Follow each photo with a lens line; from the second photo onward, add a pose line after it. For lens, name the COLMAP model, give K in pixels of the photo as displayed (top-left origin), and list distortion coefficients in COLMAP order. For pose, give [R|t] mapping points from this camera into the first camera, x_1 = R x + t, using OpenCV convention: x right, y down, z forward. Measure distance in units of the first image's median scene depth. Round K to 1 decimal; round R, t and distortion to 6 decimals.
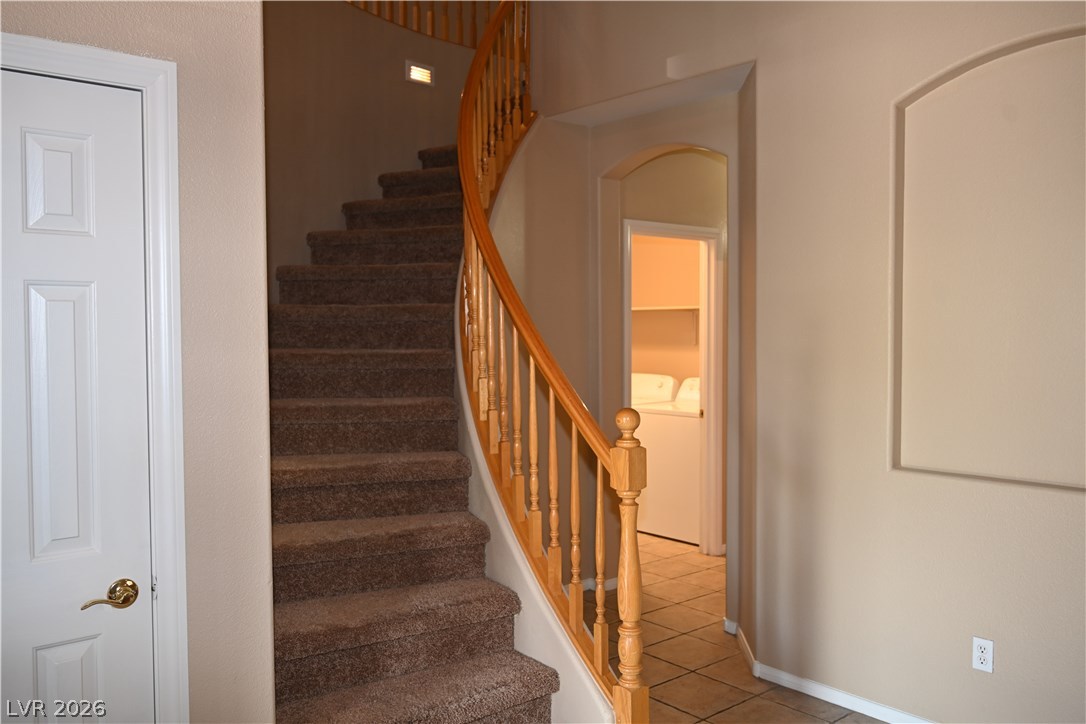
lens RADIAL K [[913.9, 0, 548.8], [0, 913.9, 368.4], [0, 0, 1]] dist [-0.005808, 0.004744]
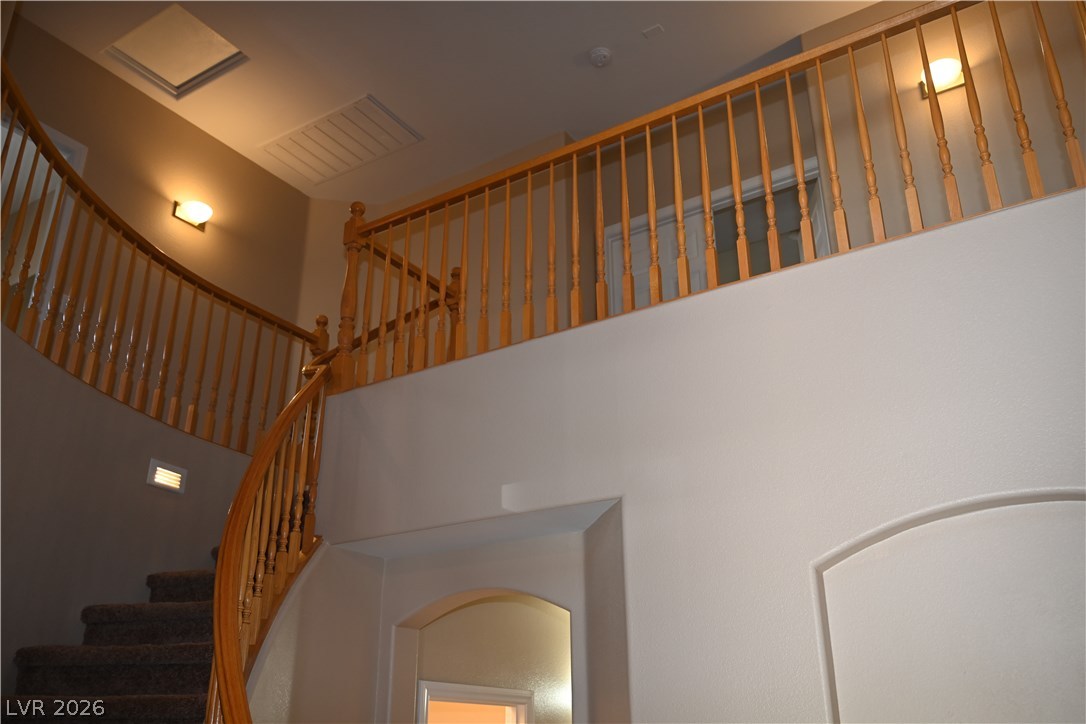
lens RADIAL K [[913.9, 0, 535.6], [0, 913.9, 365.7], [0, 0, 1]] dist [-0.005808, 0.004744]
pose [[0.964020, 0.109287, 0.242325, -0.043029], [0.006698, 0.901307, -0.433129, -0.078459], [-0.265745, 0.419168, 0.868146, 0.228278]]
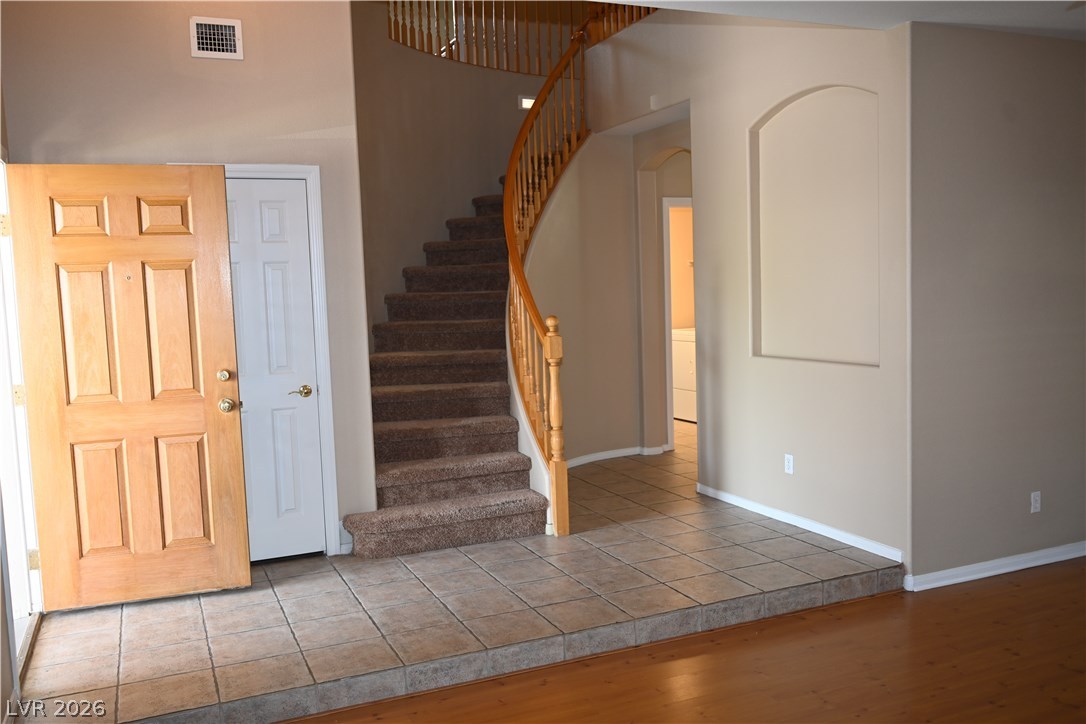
lens RADIAL K [[913.9, 0, 546.6], [0, 913.9, 378.2], [0, 0, 1]] dist [-0.005808, 0.004744]
pose [[0.956861, 0.000791, -0.290544, 0.367059], [0.016835, 0.998165, 0.058163, 0.036308], [0.290057, -0.060545, 0.955092, -0.486004]]
